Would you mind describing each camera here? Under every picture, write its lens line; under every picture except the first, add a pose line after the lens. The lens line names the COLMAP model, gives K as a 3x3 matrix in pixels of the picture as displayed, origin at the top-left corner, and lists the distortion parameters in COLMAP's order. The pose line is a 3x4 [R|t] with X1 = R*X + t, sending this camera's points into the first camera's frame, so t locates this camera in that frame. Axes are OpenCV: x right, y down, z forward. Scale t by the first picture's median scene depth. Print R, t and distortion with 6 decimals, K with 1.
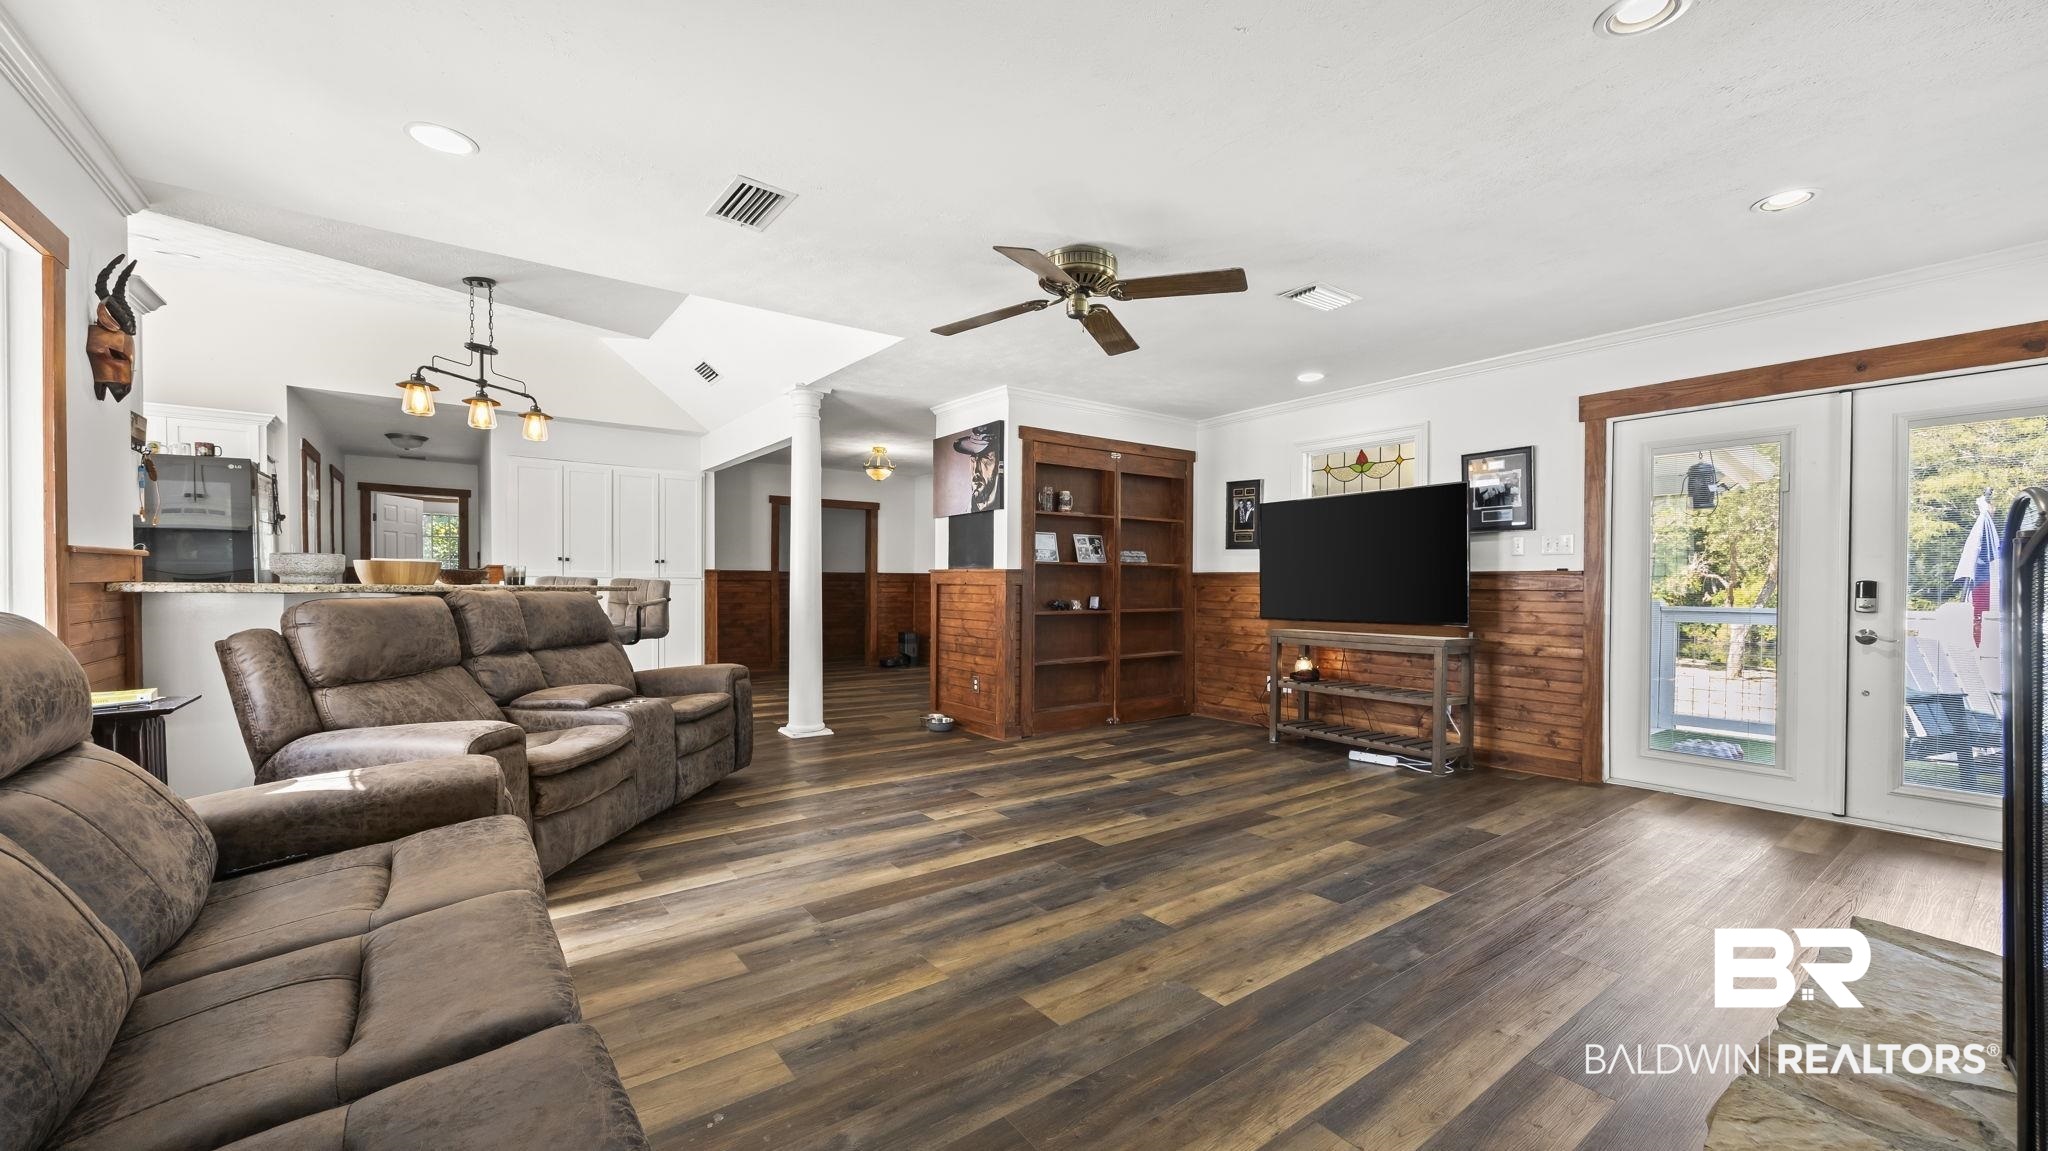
lens RADIAL K [[791.7, 0, 1024.0], [0, 791.7, 575.5], [0, 0, 1]] dist [-0.001181, -0.000033]
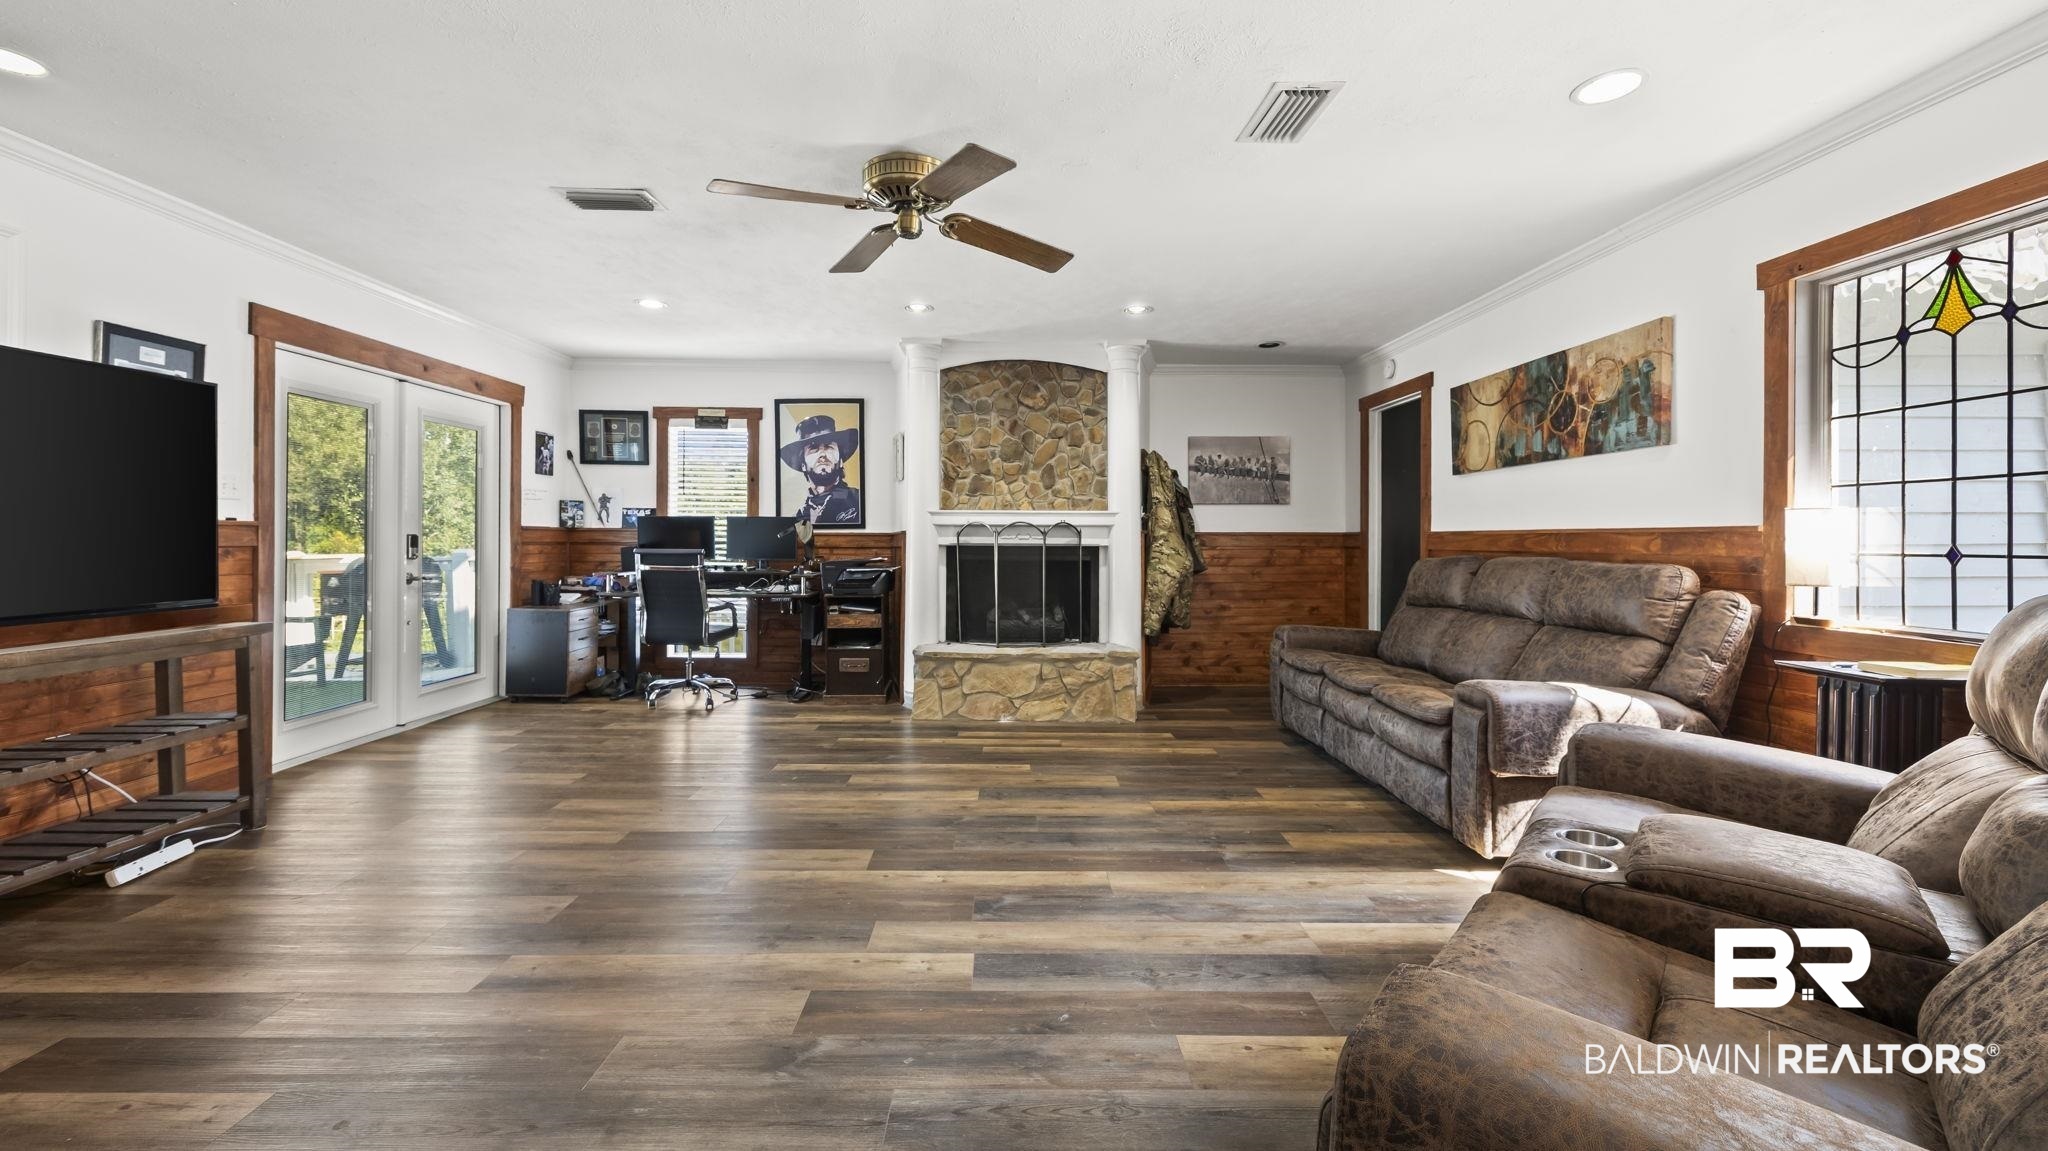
lens RADIAL K [[815.4, 0, 1014.4], [0, 815.4, 539.8], [0, 0, 1]] dist [0.000338, 0.000095]
pose [[-0.809244, -0.009215, 0.587400, -0.421796], [-0.013450, 0.999905, -0.002844, 0.003945], [-0.587318, -0.010202, -0.809292, 1.276115]]
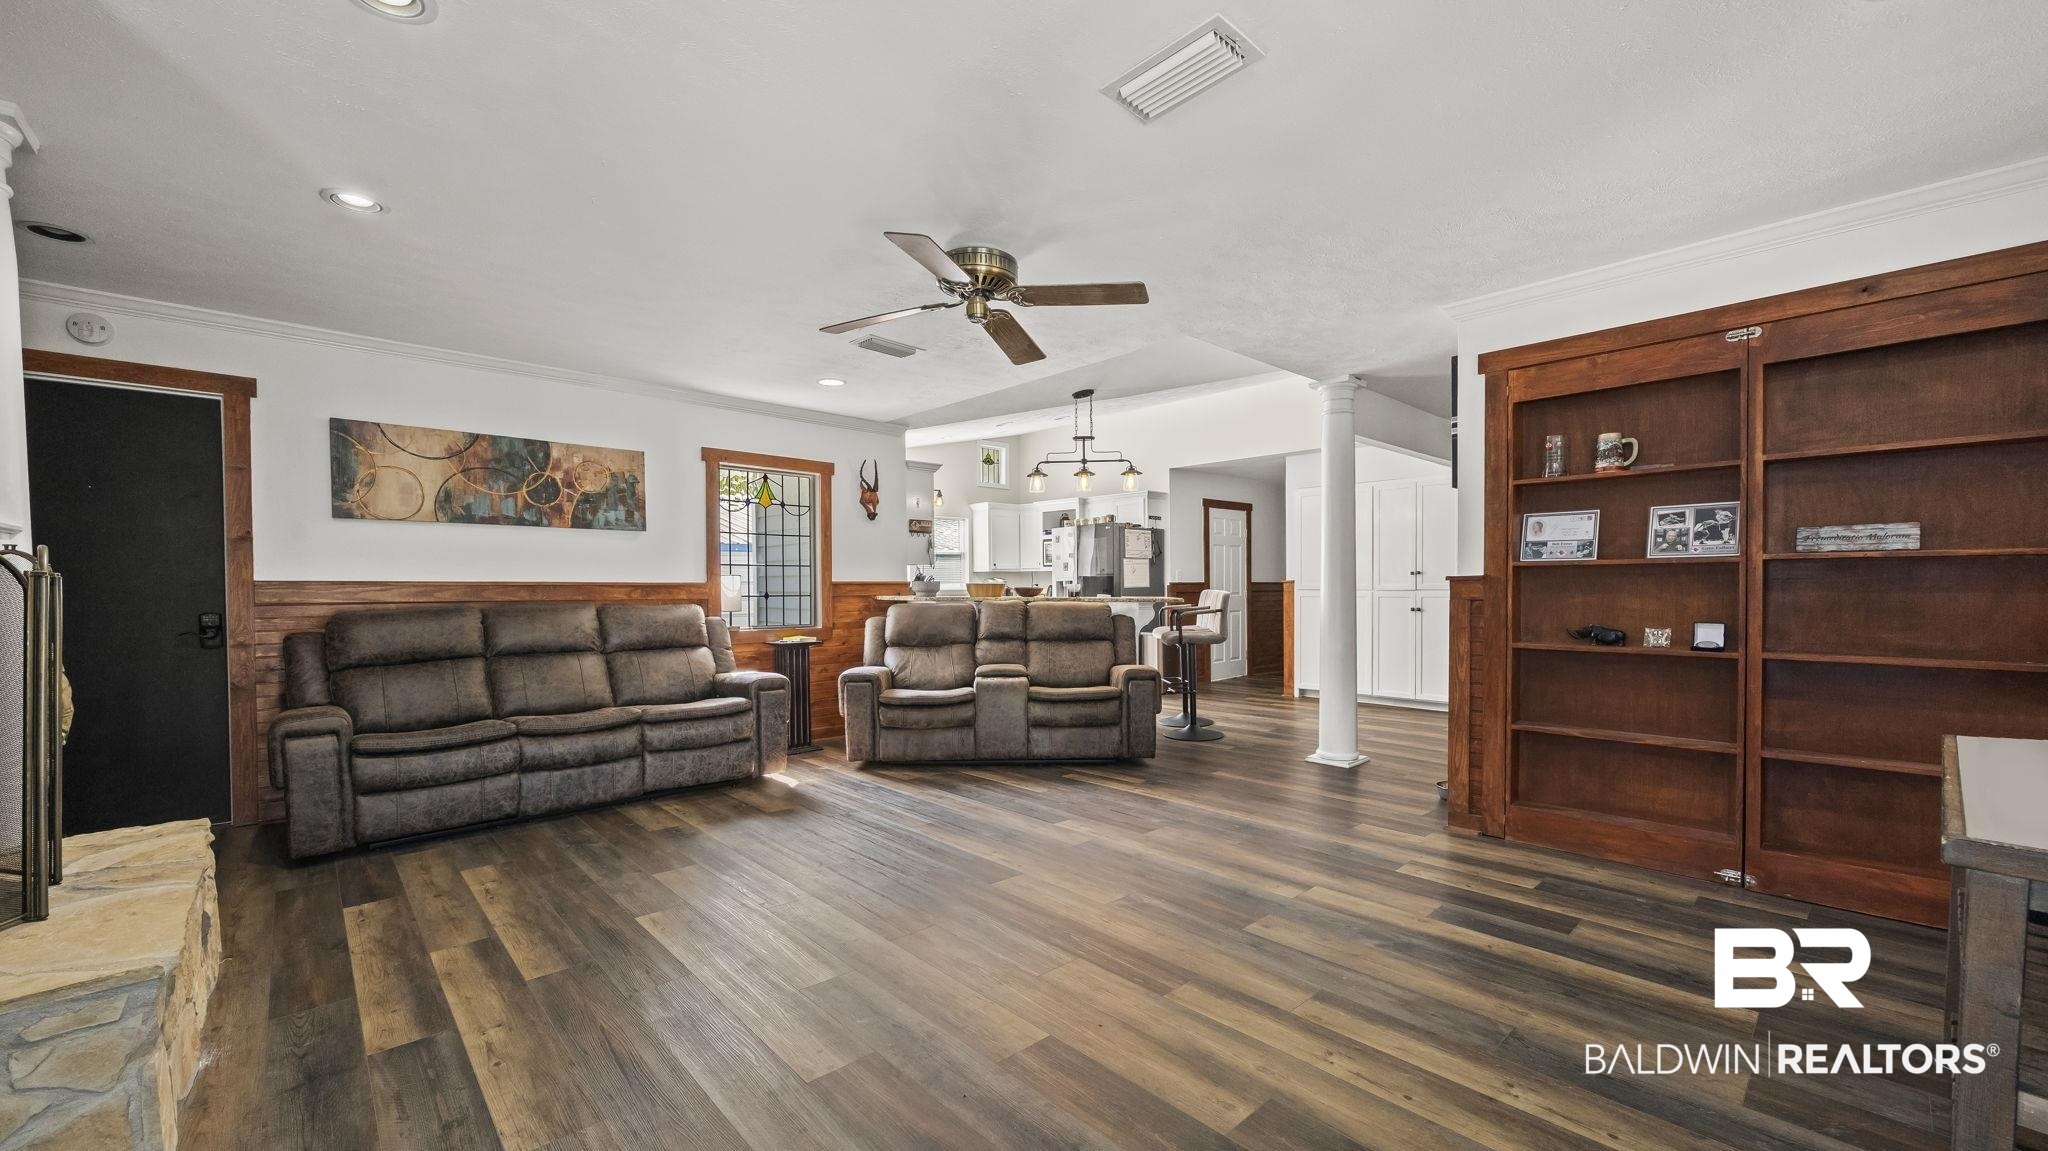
lens RADIAL K [[801.2, 0, 1033.2], [0, 801.2, 598.9], [0, 0, 1]] dist [-0.011489, -0.000023]
pose [[0.103818, 0.004168, -0.994588, 0.810480], [0.009082, 0.999946, 0.005139, 0.006338], [0.994555, -0.009567, 0.103774, 0.755694]]
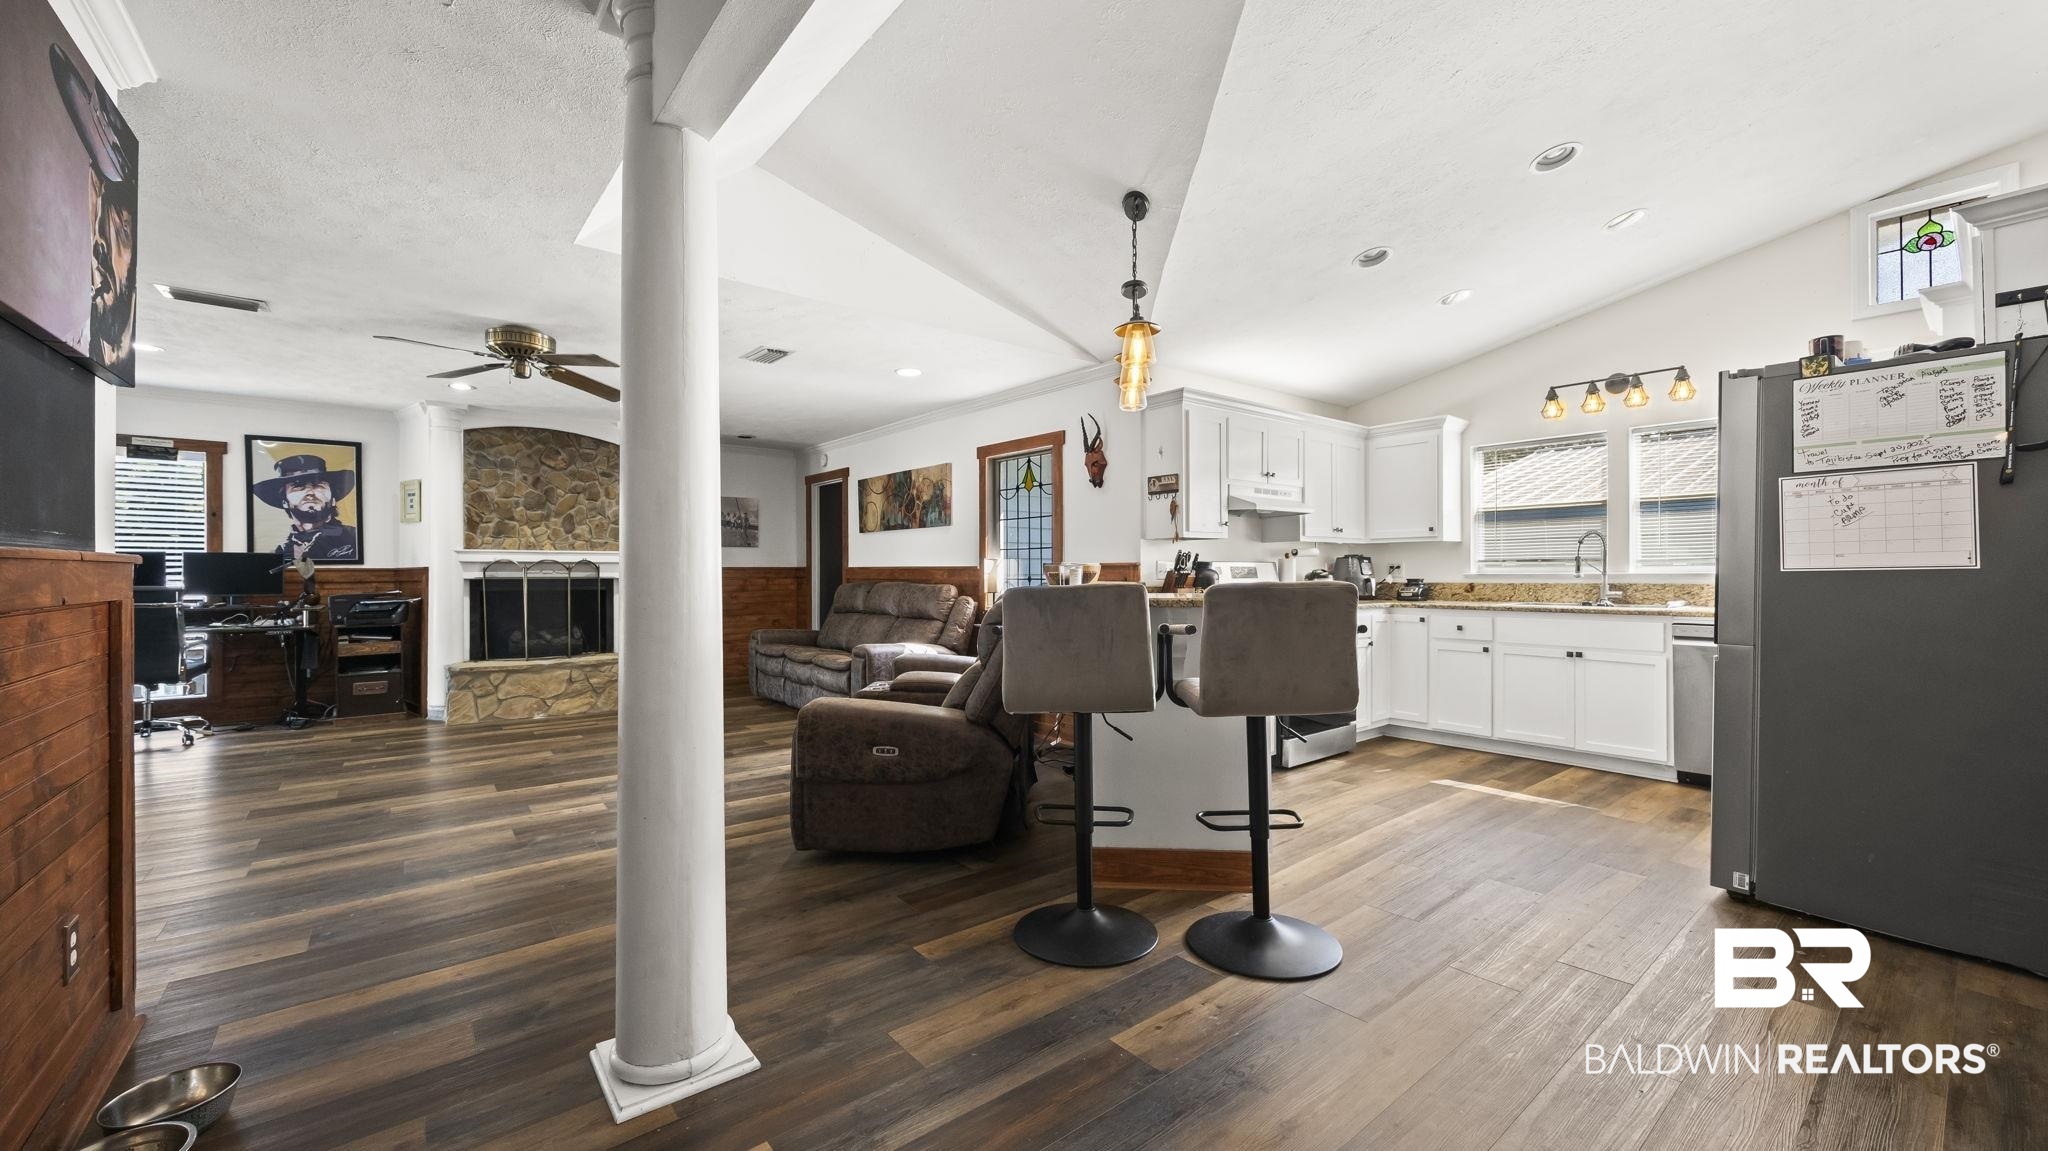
lens RADIAL K [[787.4, 0, 1024.0], [0, 787.4, 575.5], [0, 0, 1]] dist [-0.000240, -0.000028]
pose [[-0.999171, -0.004907, -0.040419, -0.550719], [-0.004841, 0.999987, -0.001746, 0.001381], [0.040427, -0.001549, -0.999181, 1.812010]]
